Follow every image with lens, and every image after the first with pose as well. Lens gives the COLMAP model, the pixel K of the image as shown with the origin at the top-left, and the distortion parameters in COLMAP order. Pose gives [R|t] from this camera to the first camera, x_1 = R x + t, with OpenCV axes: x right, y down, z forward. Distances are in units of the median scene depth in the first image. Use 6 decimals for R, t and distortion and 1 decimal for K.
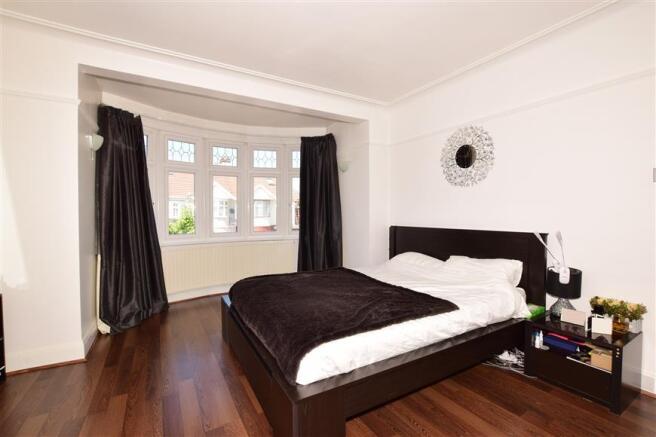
lens RADIAL K [[291.9, 0, 325.1], [0, 291.9, 219.8], [0, 0, 1]] dist [-0.024932, 0.003785]
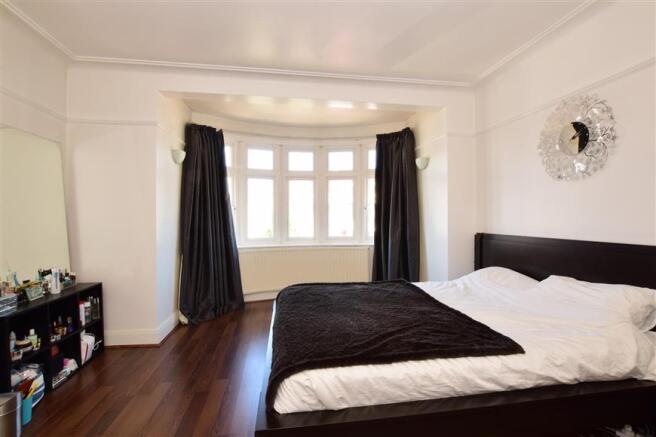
lens RADIAL K [[302.2, 0, 326.5], [0, 302.2, 219.8], [0, 0, 1]] dist [-0.032265, 0.005360]
pose [[0.931328, 0.001702, -0.364178, 0.180601], [-0.006897, 0.999892, -0.012964, -0.002798], [0.364116, 0.014585, 0.931239, 0.094053]]
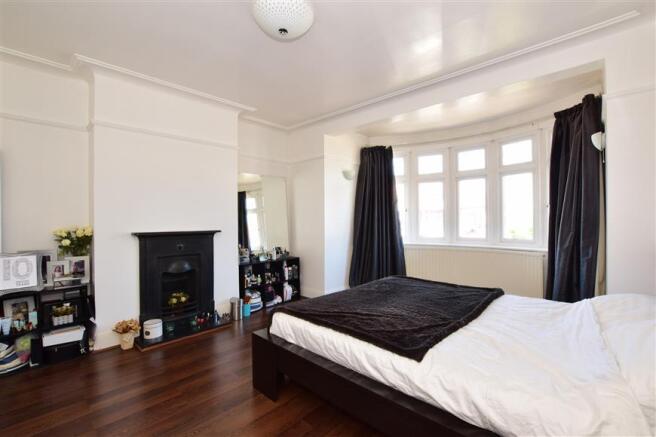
lens RADIAL K [[291.9, 0, 327.9], [0, 291.9, 217.3], [0, 0, 1]] dist [-0.024932, 0.003785]
pose [[0.289255, -0.004830, -0.957240, 0.686834], [-0.014435, 0.999852, -0.009407, -0.011584], [0.957143, 0.016539, 0.289143, 0.390844]]
